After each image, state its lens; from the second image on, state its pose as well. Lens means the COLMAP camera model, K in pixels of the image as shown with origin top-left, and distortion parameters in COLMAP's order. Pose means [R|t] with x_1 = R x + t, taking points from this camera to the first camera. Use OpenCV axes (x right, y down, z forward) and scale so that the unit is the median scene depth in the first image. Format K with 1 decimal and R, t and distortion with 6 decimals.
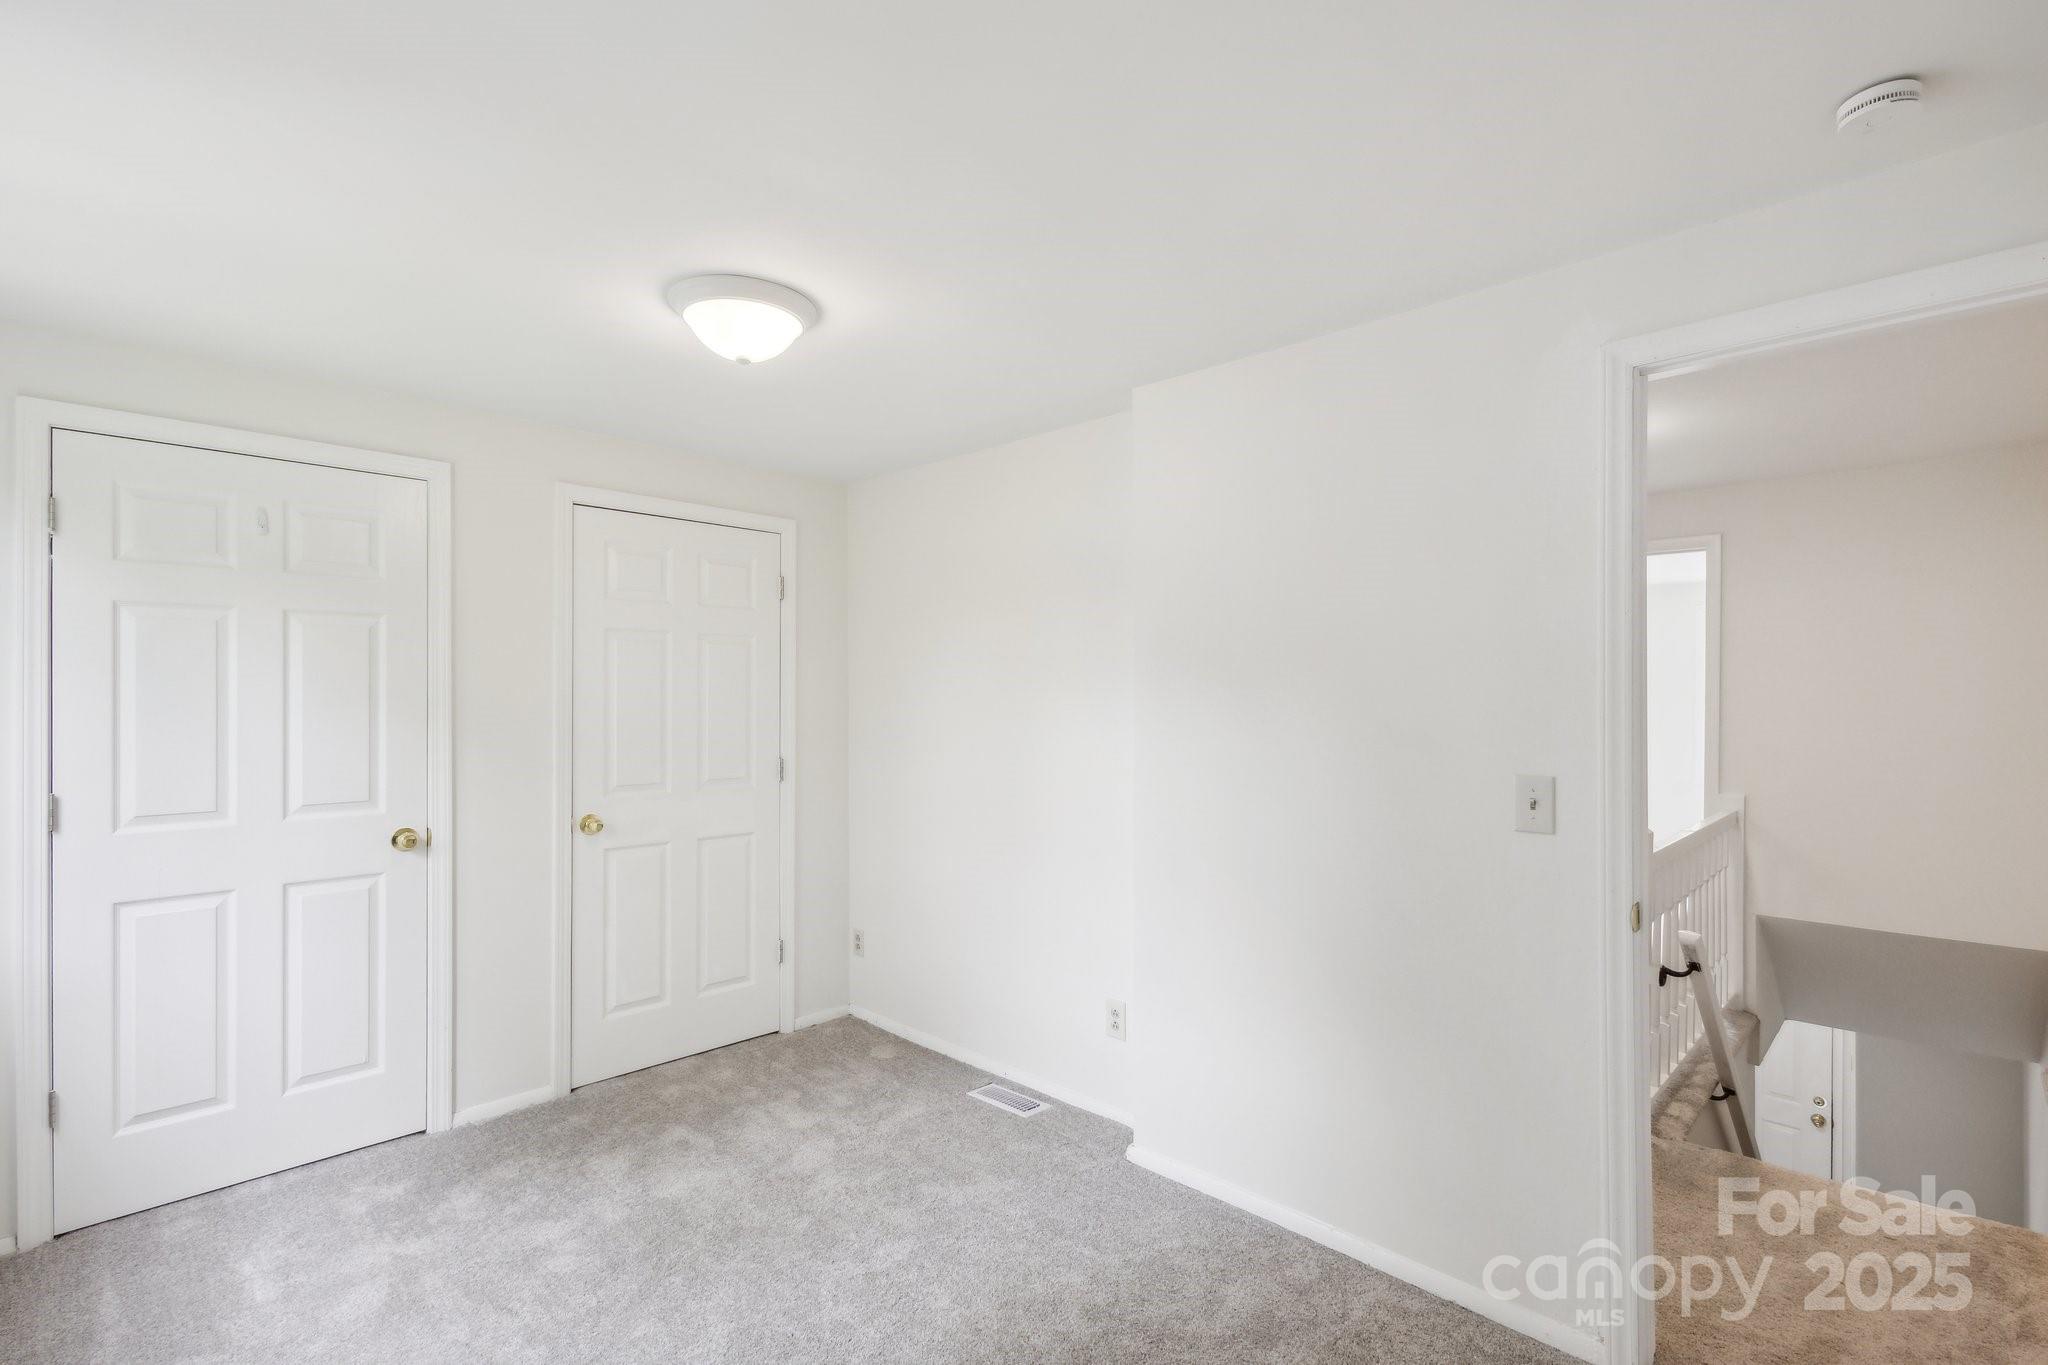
lens RADIAL K [[955.8, 0, 1030.1], [0, 955.8, 698.1], [0, 0, 1]] dist [0.006270, -0.001896]
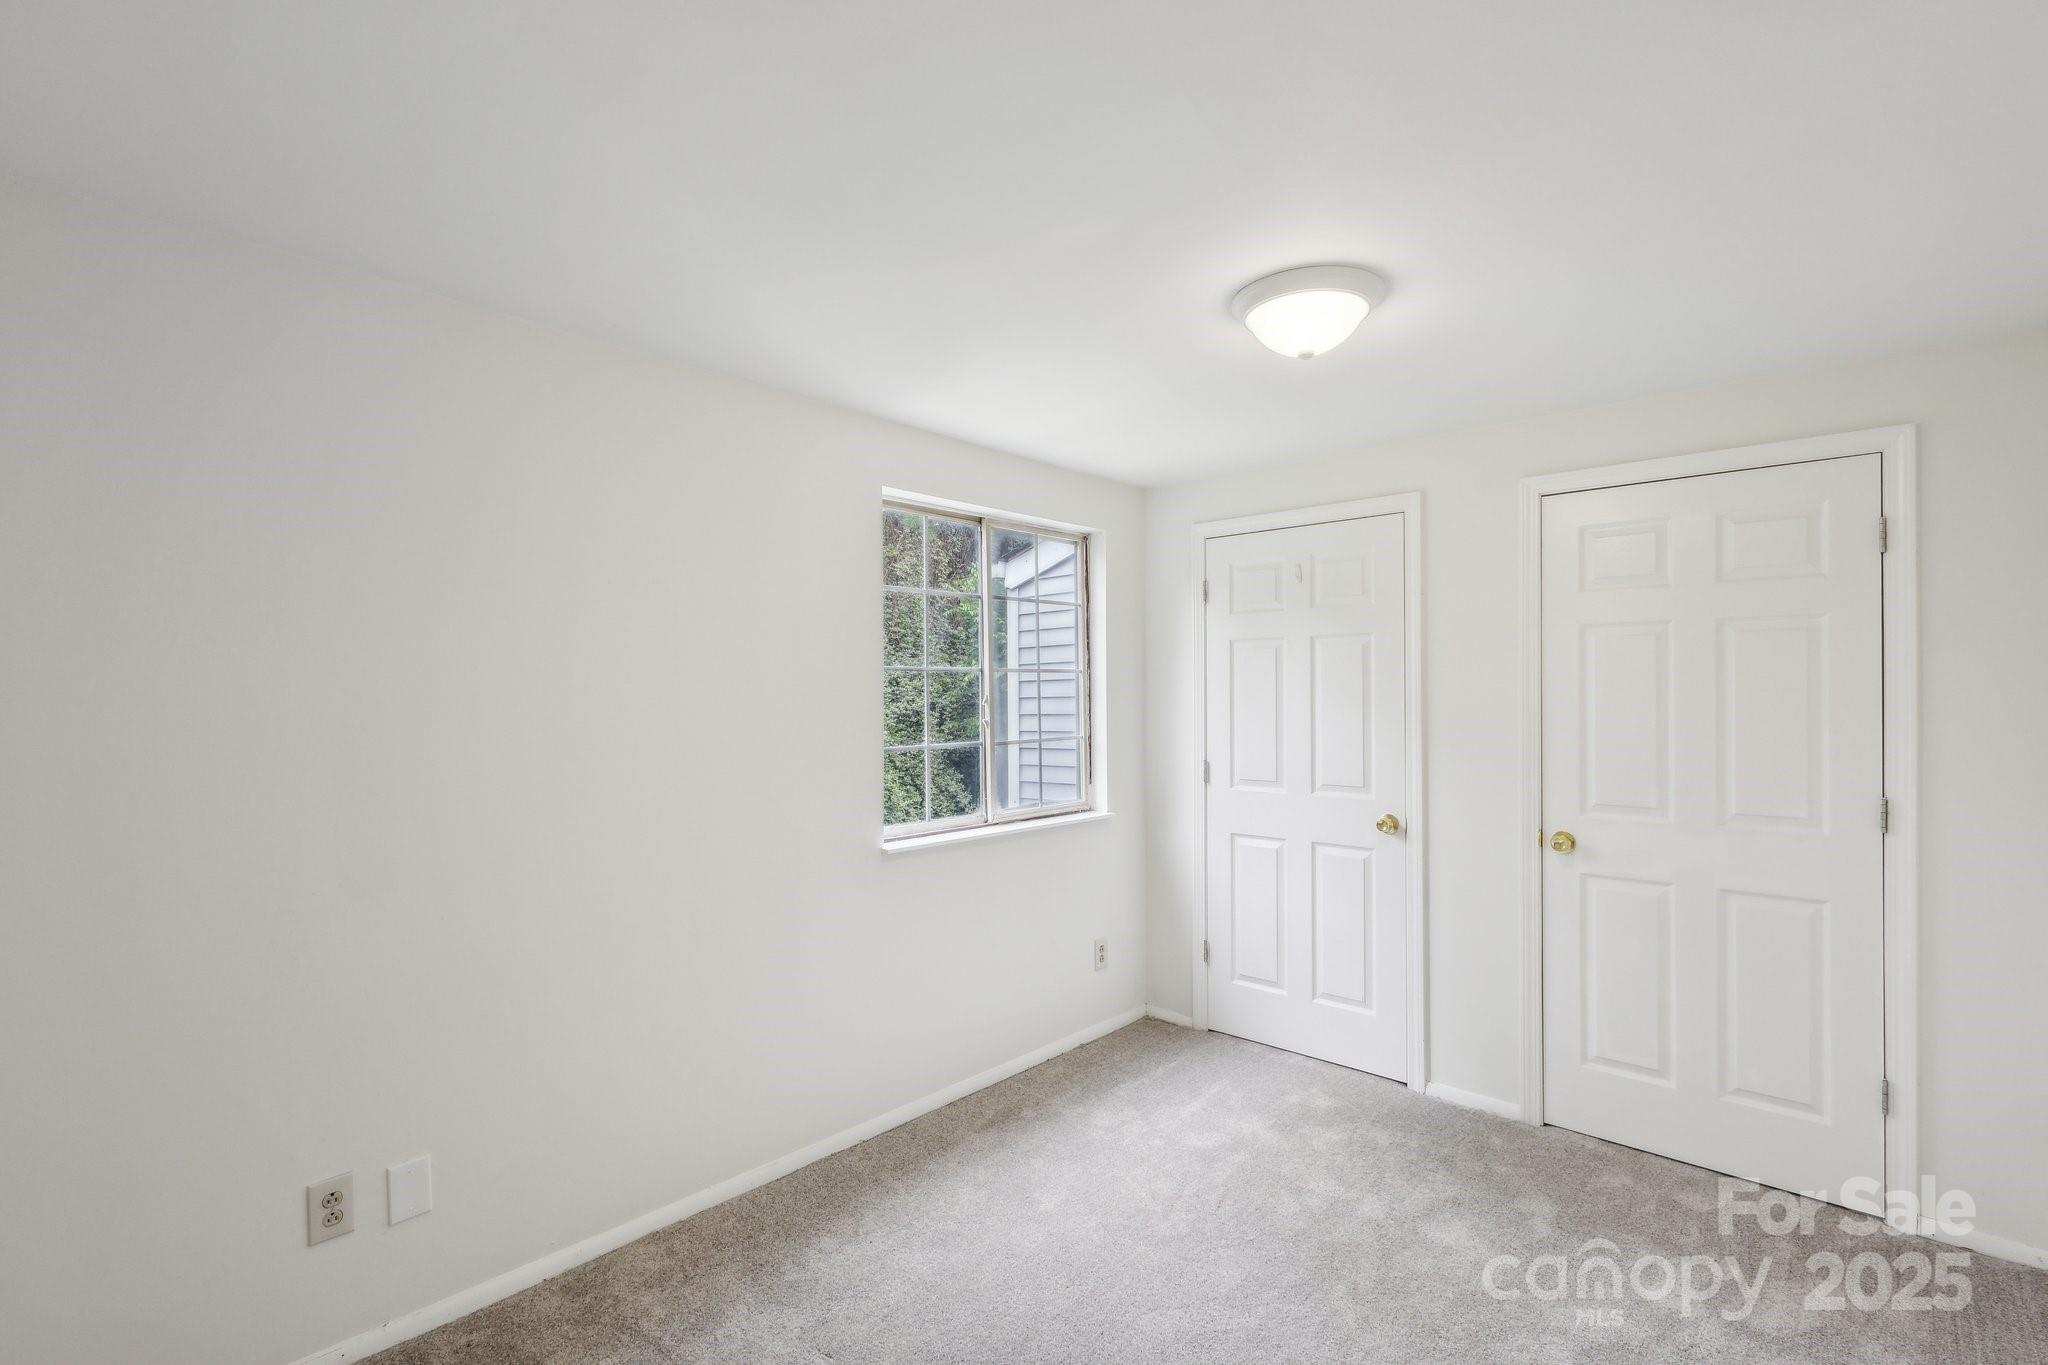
lens RADIAL K [[955.8, 0, 1014.1], [0, 955.8, 691.1], [0, 0, 1]] dist [0.006270, -0.001896]
pose [[0.008516, -0.010979, -0.999903, 0.520296], [-0.006128, 0.999920, -0.011031, 0.001585], [0.999945, 0.006221, 0.008448, 0.543199]]
